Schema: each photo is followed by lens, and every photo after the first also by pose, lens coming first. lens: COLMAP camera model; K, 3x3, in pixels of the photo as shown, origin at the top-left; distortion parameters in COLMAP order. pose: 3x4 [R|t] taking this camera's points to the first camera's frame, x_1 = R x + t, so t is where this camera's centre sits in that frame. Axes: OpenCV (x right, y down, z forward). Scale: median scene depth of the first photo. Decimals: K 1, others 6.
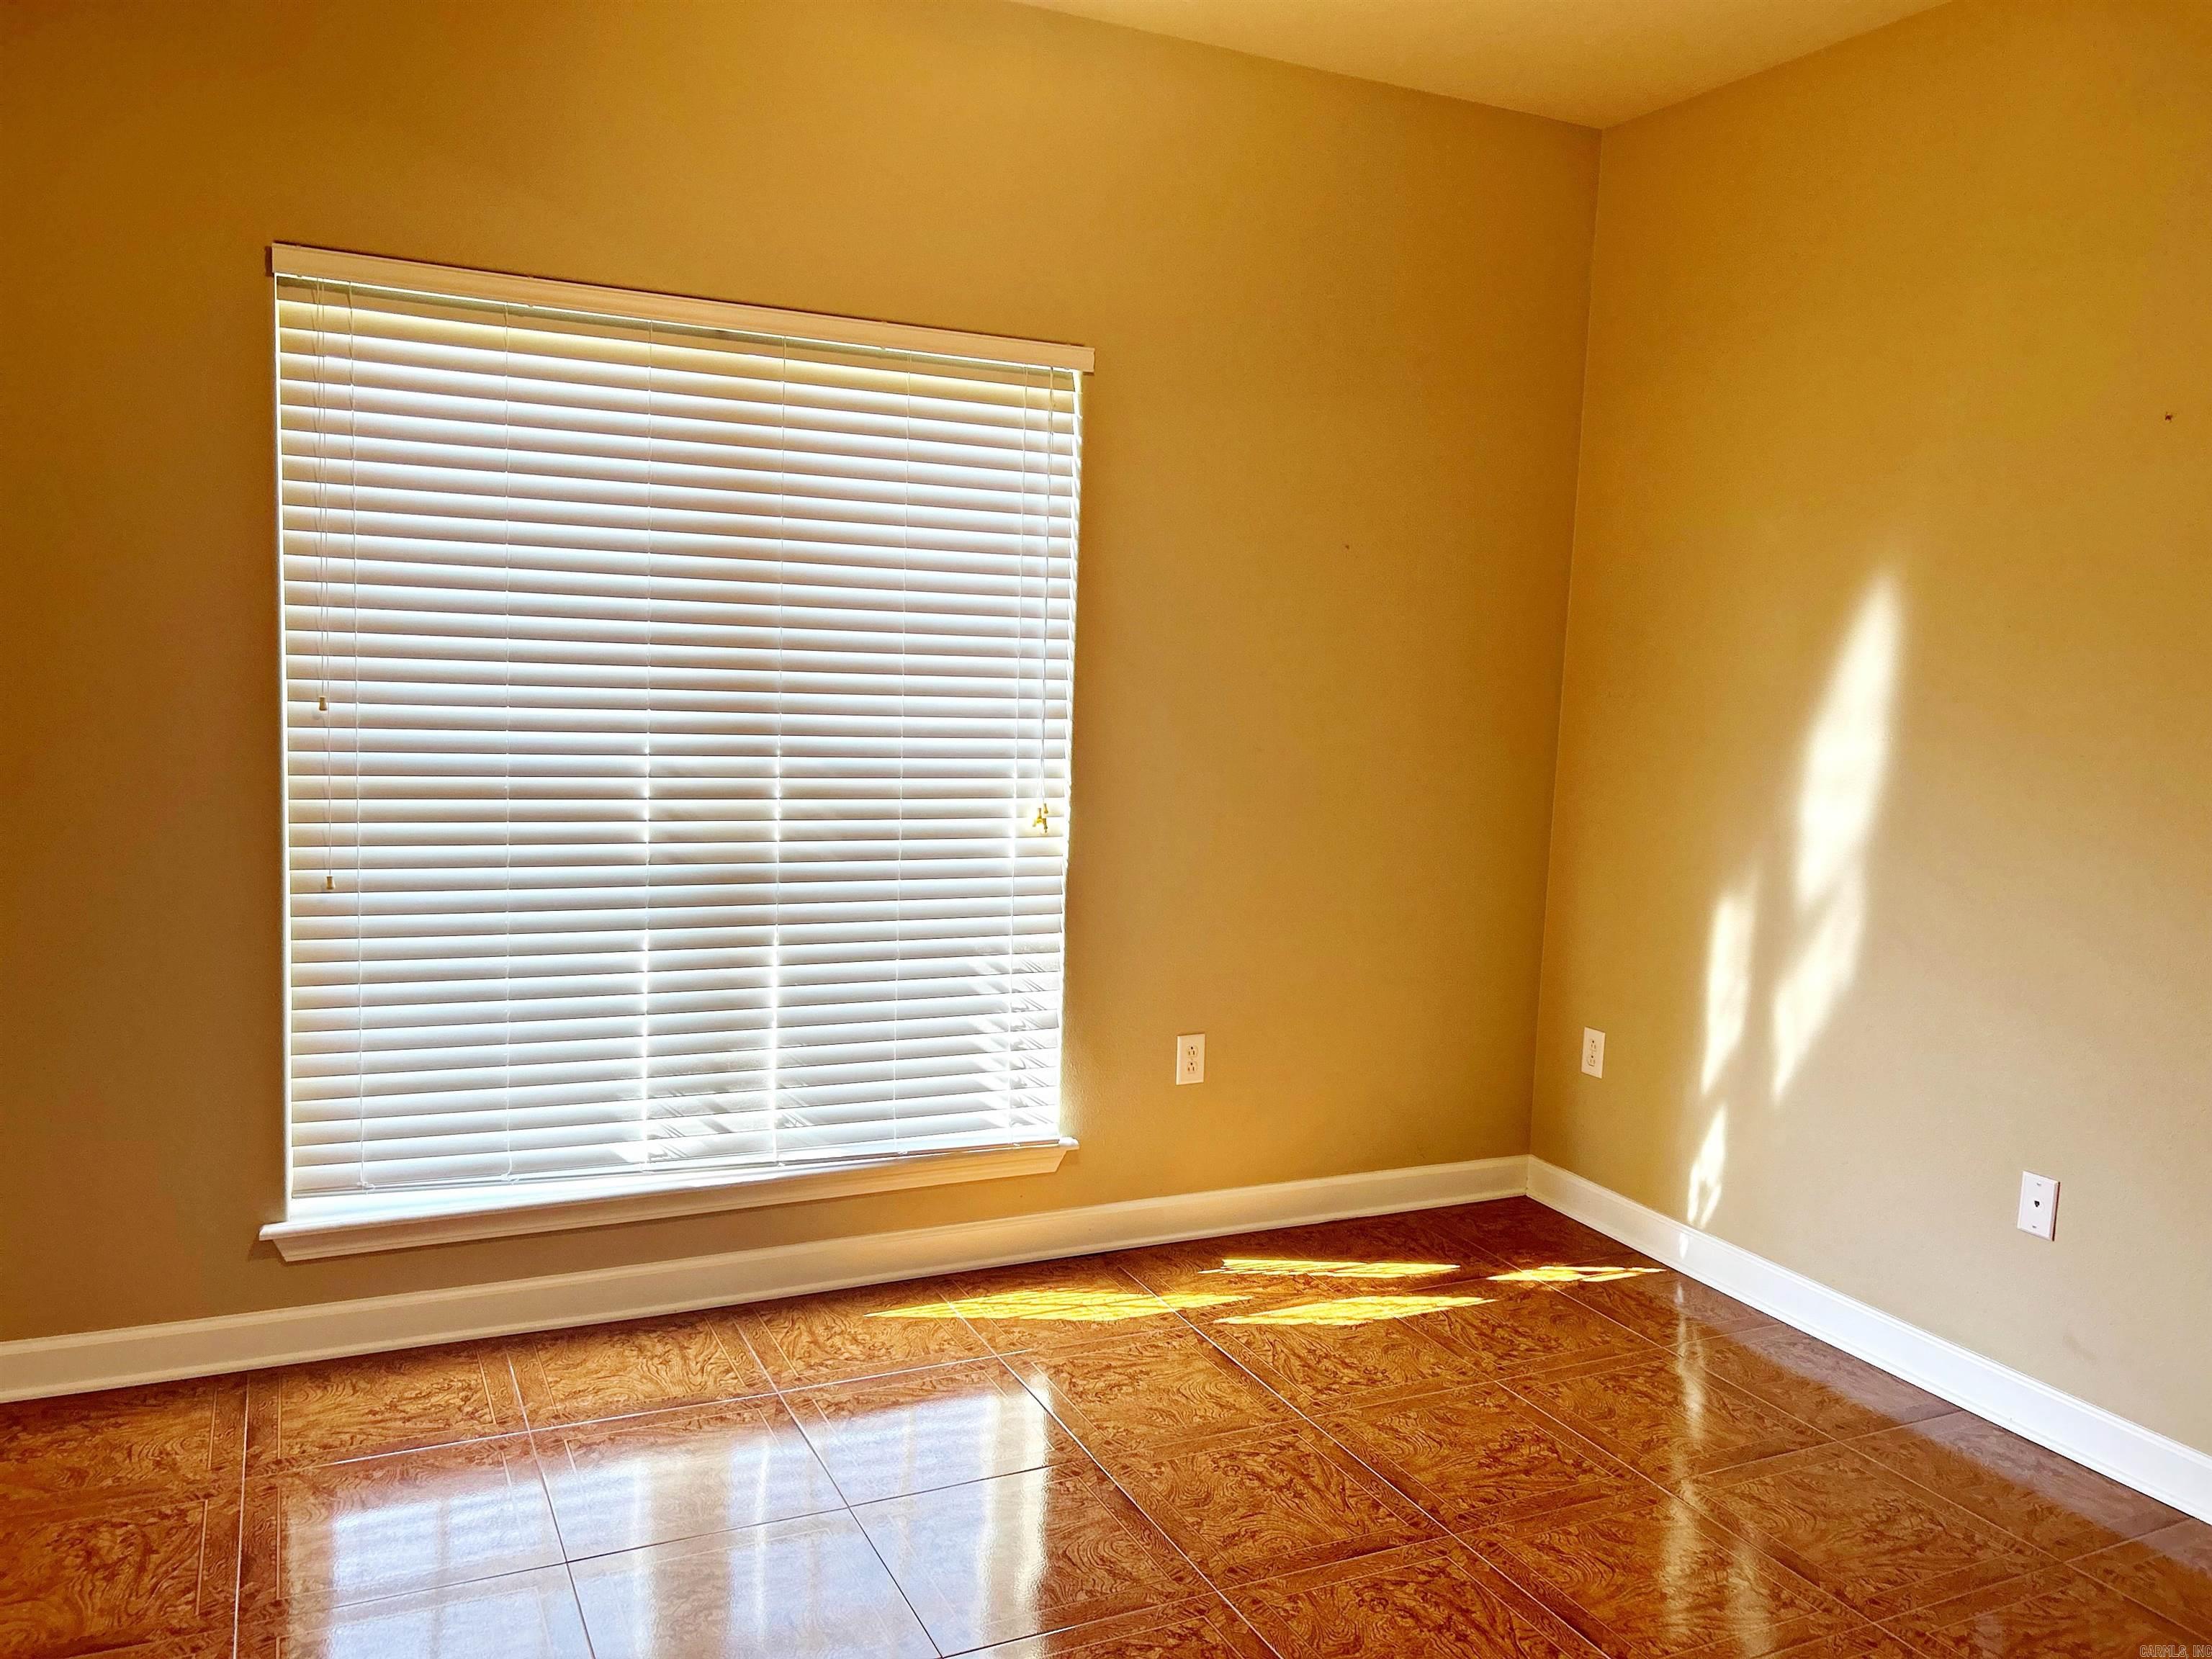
lens RADIAL K [[1659.4, 0, 1104.5], [0, 1659.4, 808.8], [0, 0, 1]] dist [-0.010292, -0.031032]
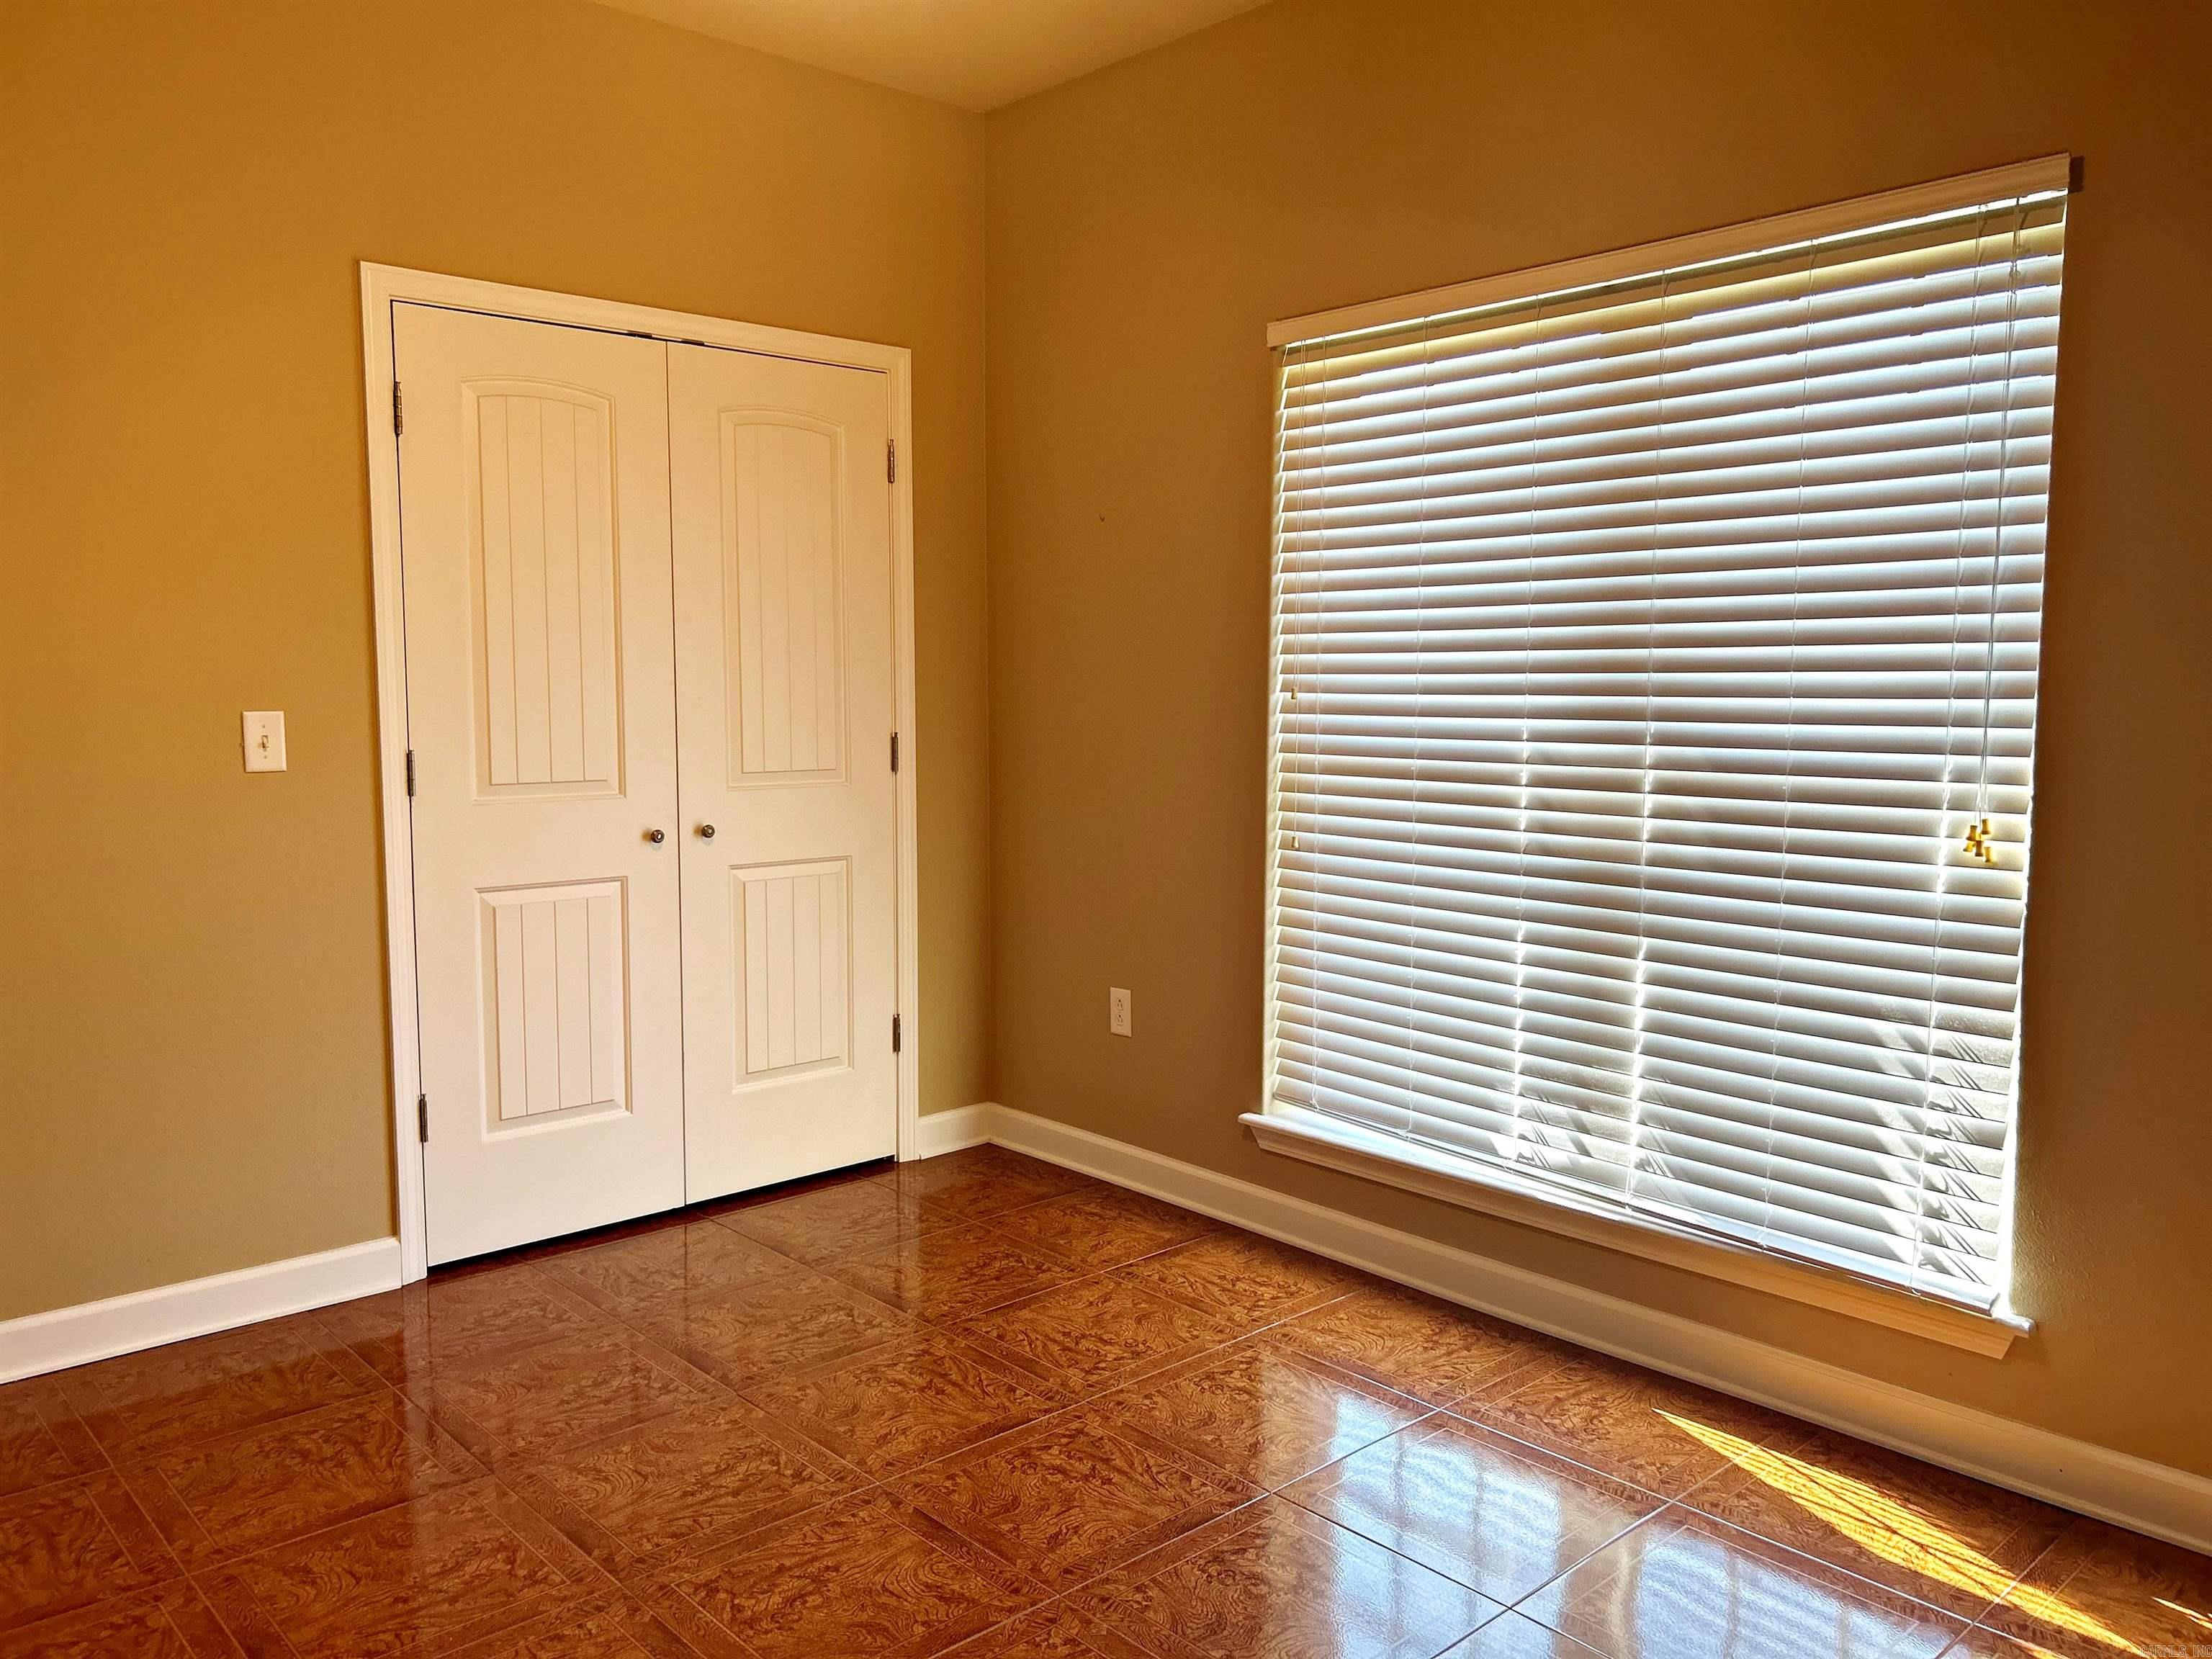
lens RADIAL K [[1659.4, 0, 1097.0], [0, 1659.4, 834.3], [0, 0, 1]] dist [-0.010292, -0.031032]
pose [[0.232488, 0.043959, -0.971605, 0.585700], [-0.085599, 0.996026, 0.024582, 0.019299], [0.968825, 0.077454, 0.235327, 0.504355]]
